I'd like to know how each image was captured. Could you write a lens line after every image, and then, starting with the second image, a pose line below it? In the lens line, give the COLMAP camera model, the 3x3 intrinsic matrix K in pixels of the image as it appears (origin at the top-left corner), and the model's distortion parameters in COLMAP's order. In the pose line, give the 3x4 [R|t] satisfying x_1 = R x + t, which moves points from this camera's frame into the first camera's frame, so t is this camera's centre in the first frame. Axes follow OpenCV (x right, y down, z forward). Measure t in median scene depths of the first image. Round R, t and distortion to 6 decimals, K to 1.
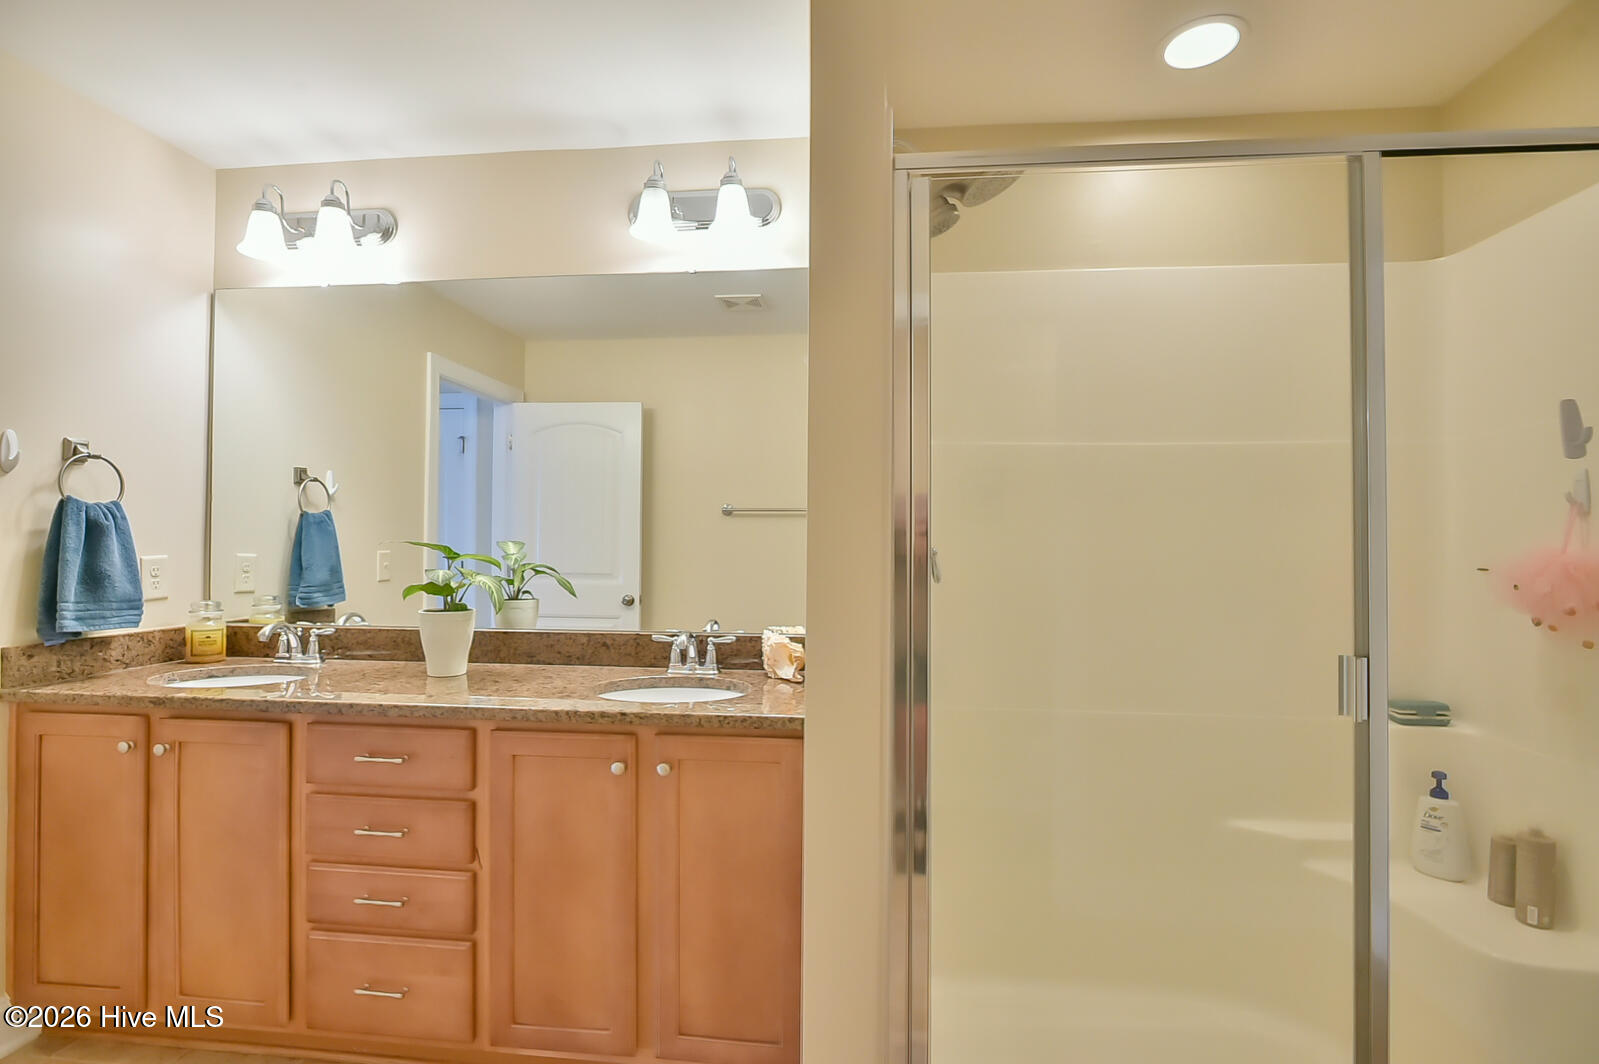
lens RADIAL K [[754.3, 0, 798.3], [0, 754.3, 530.8], [0, 0, 1]] dist [-0.015171, 0.000907]
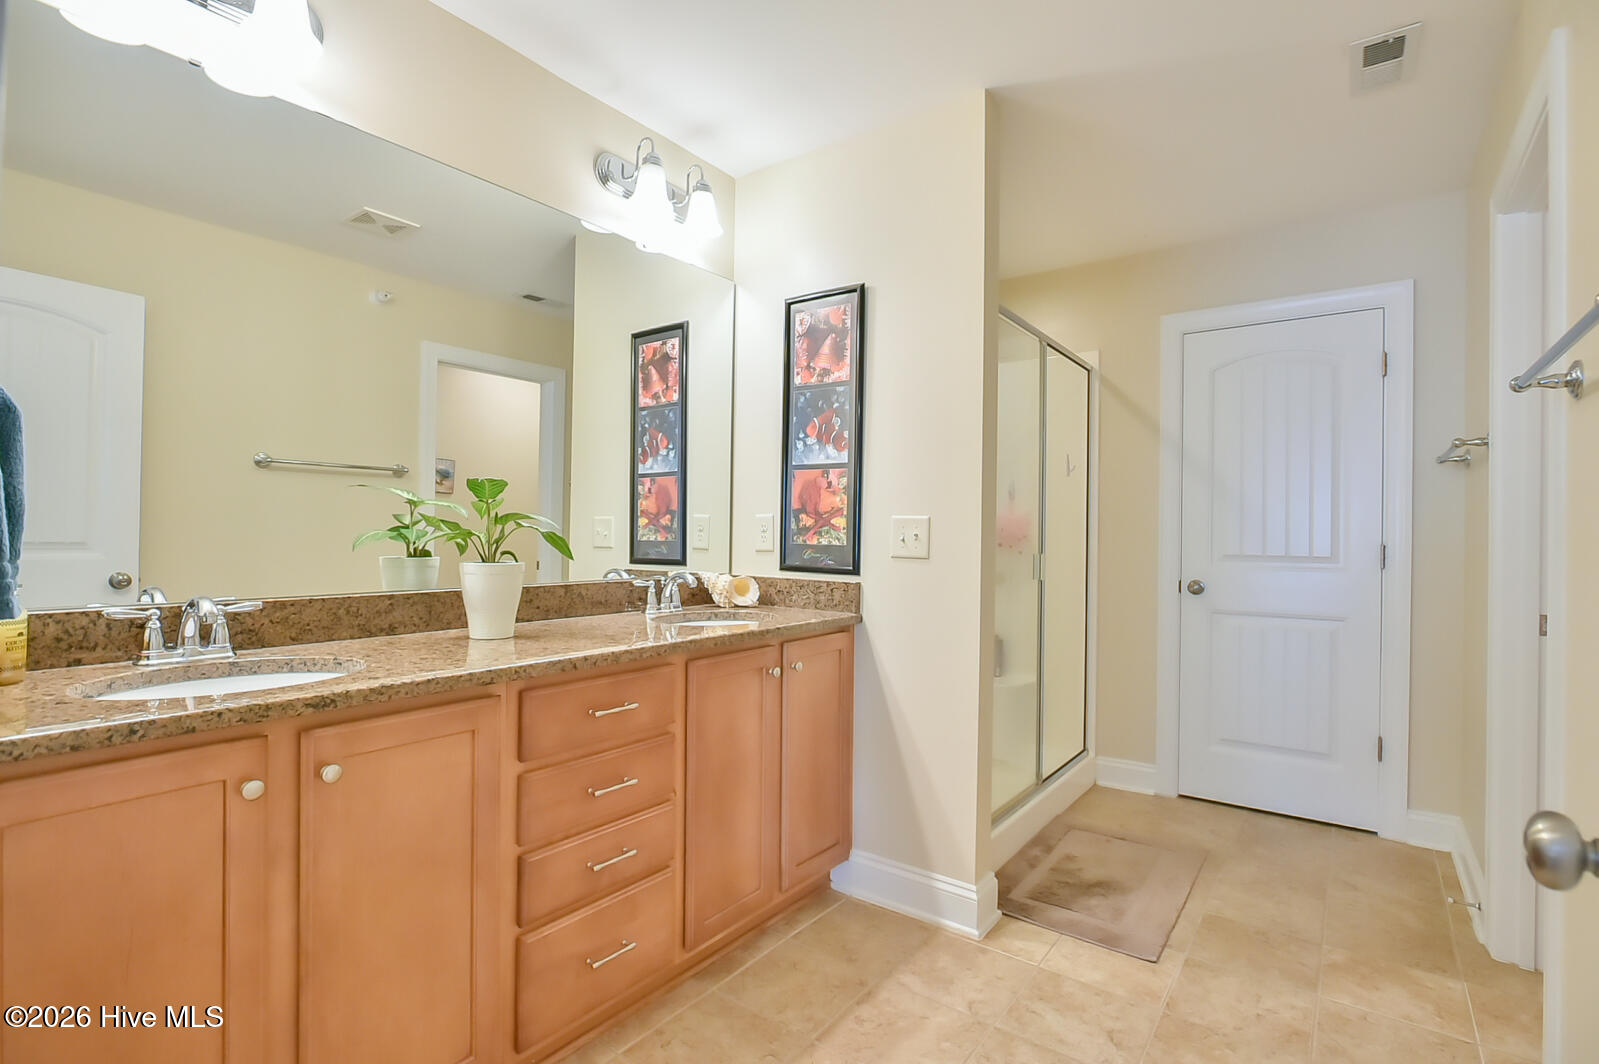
lens RADIAL K [[754.3, 0, 798.3], [0, 754.3, 530.8], [0, 0, 1]] dist [-0.015171, 0.000907]
pose [[0.508797, 0.004642, 0.860874, -1.014496], [-0.024796, 0.999650, 0.009265, 0.051697], [-0.860529, -0.026060, 0.508734, 0.258295]]
